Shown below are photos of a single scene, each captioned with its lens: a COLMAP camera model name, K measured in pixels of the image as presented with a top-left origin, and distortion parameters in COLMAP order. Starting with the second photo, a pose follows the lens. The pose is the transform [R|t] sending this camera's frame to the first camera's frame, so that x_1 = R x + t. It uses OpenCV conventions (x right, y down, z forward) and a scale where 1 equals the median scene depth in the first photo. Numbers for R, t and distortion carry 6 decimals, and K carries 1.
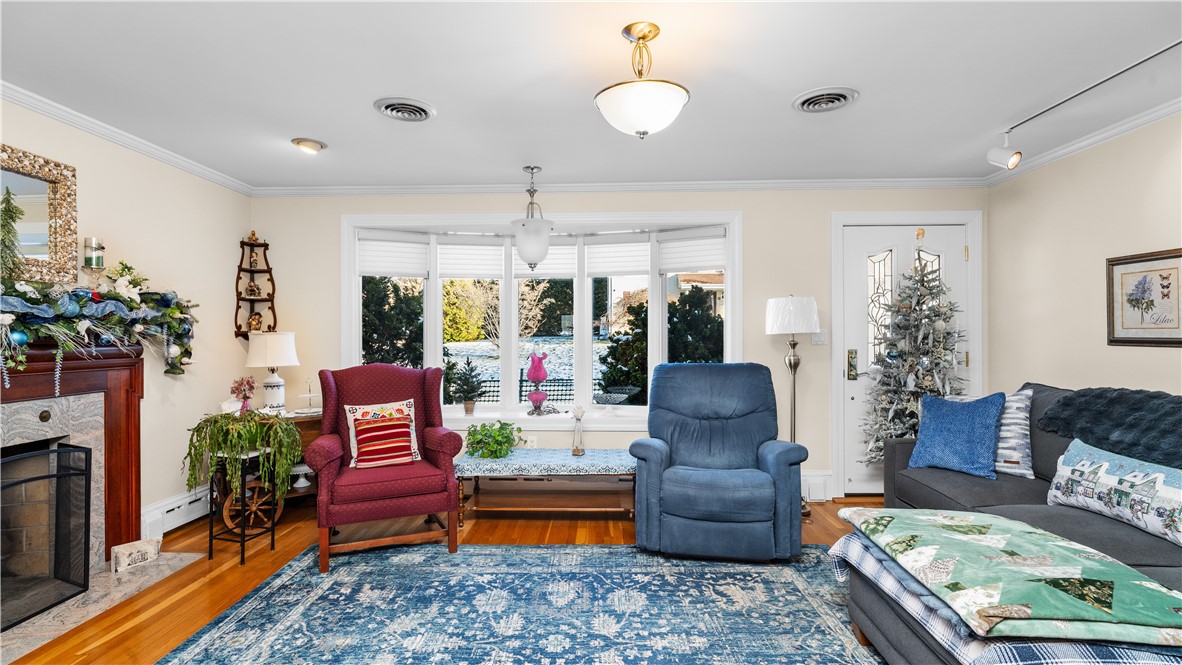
lens RADIAL K [[557.1, 0, 585.2], [0, 557.1, 333.4], [0, 0, 1]] dist [-0.019182, 0.004336]
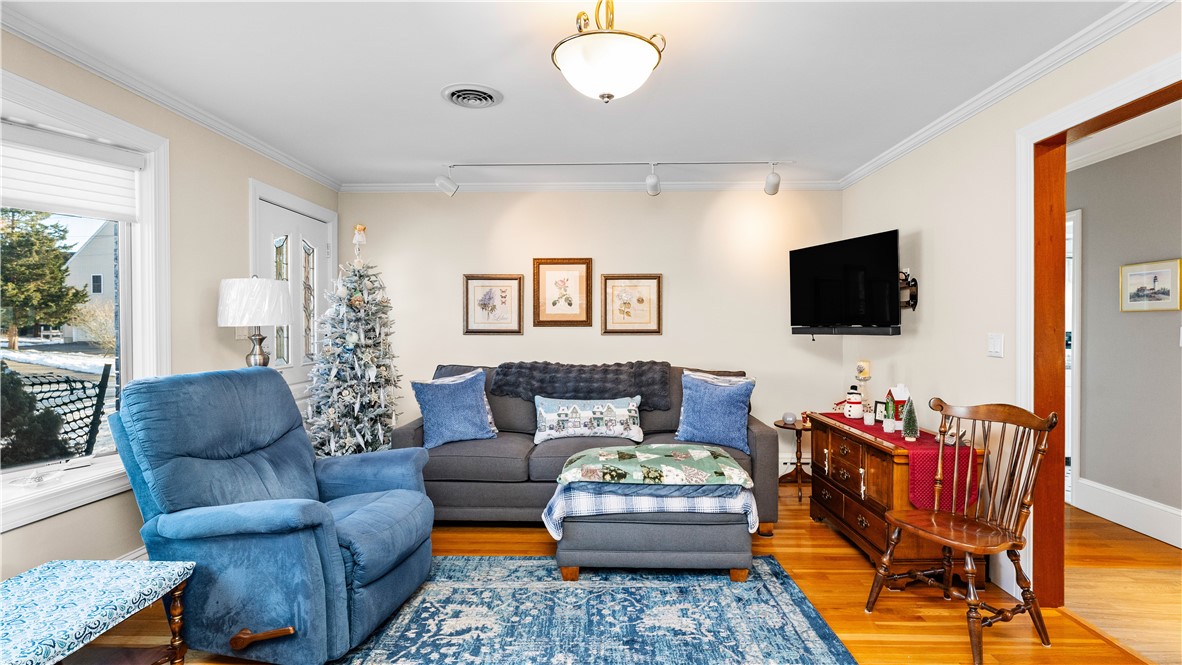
lens RADIAL K [[557.1, 0, 596.2], [0, 557.1, 333.6], [0, 0, 1]] dist [-0.019182, 0.004336]
pose [[-0.008834, -0.008439, 0.999925, -0.427735], [0.001530, 0.999963, 0.008453, 0.005499], [-0.999960, 0.001604, -0.008820, 0.574013]]
